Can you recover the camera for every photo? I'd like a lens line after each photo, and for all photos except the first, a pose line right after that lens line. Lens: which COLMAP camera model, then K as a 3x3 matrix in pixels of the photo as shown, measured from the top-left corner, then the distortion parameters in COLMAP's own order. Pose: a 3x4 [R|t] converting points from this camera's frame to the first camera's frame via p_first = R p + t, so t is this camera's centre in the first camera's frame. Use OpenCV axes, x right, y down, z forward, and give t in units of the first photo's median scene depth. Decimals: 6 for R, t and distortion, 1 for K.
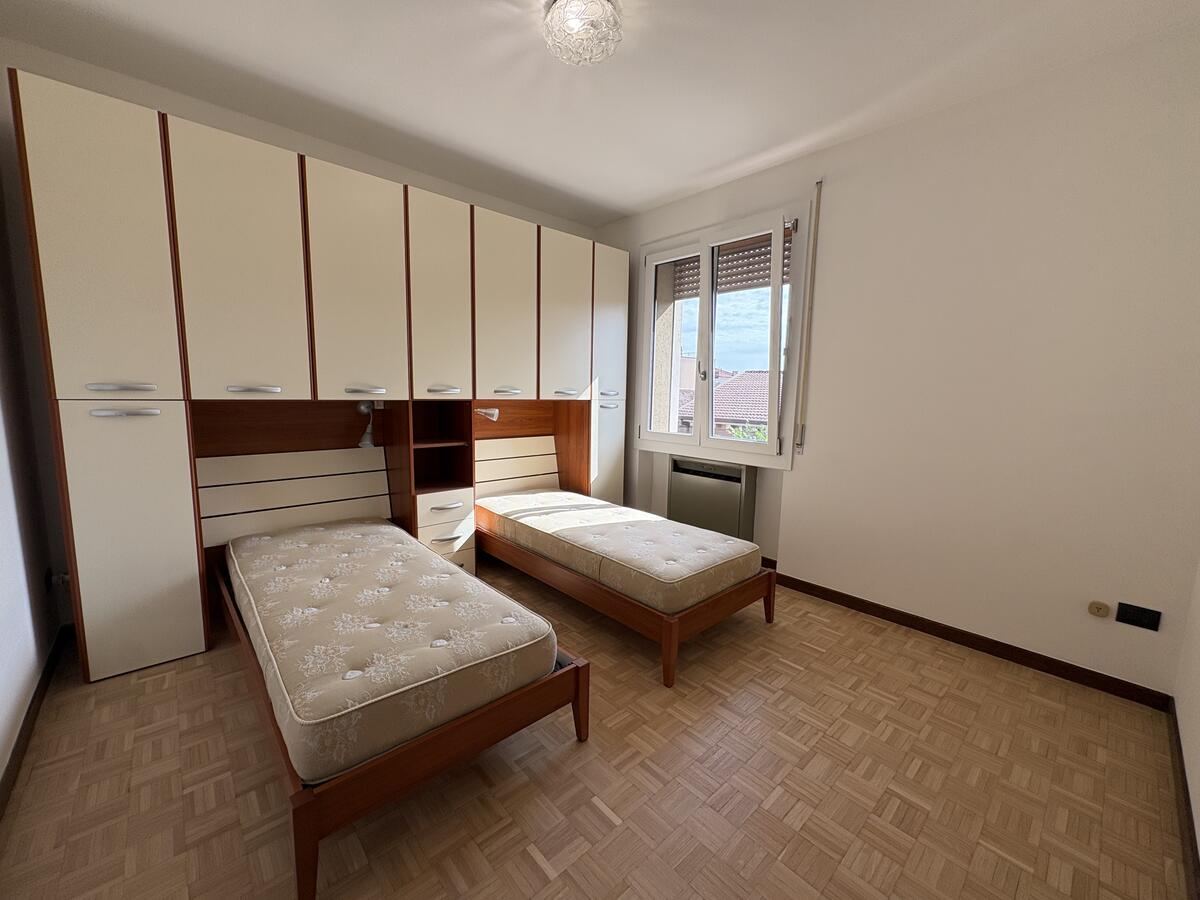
lens RADIAL K [[477.0, 0, 599.6], [0, 477.0, 447.0], [0, 0, 1]] dist [-0.000839, -0.000182]
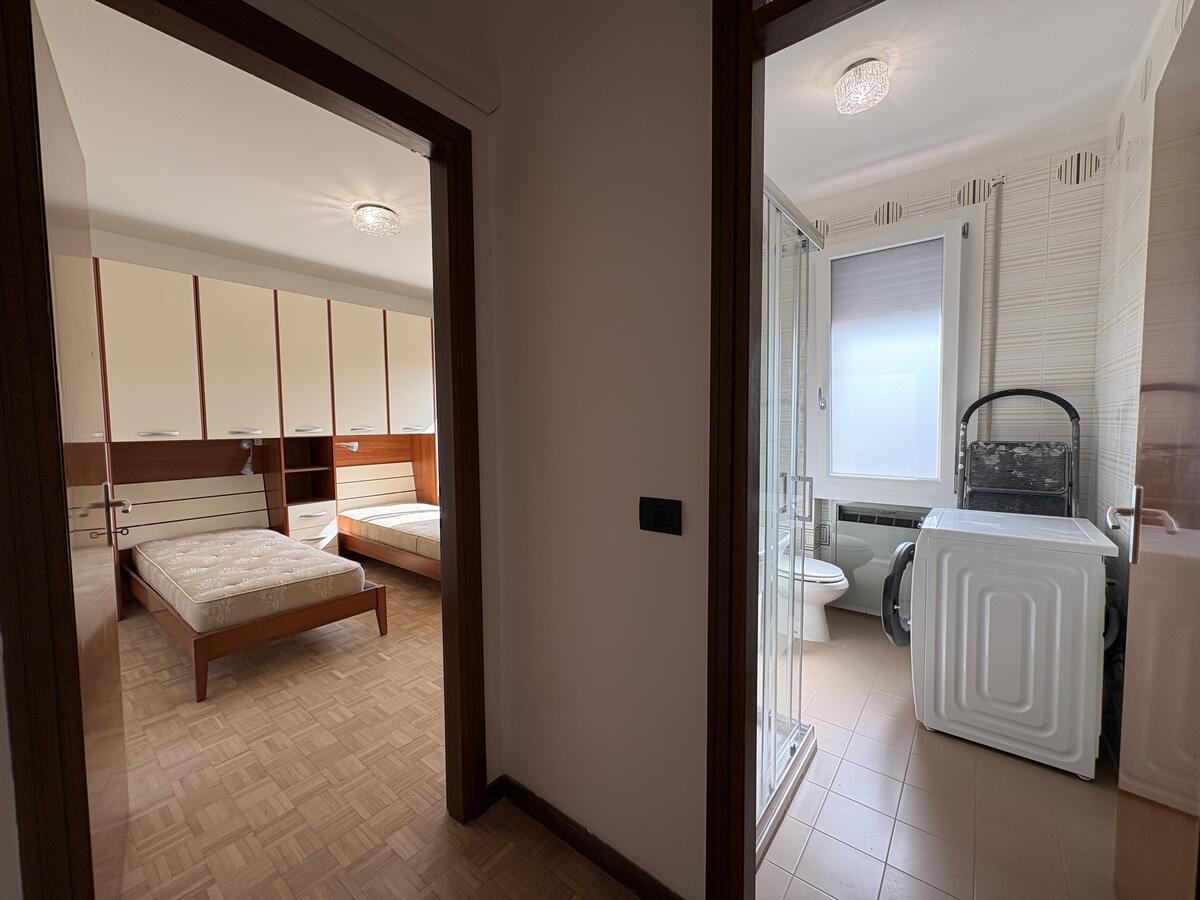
lens RADIAL K [[477.0, 0, 601.9], [0, 477.0, 447.6], [0, 0, 1]] dist [-0.000839, -0.000182]
pose [[0.986258, -0.039117, 0.160517, 0.290700], [0.049714, 0.996803, -0.062544, 0.061847], [-0.157557, 0.069664, 0.985049, -0.498366]]
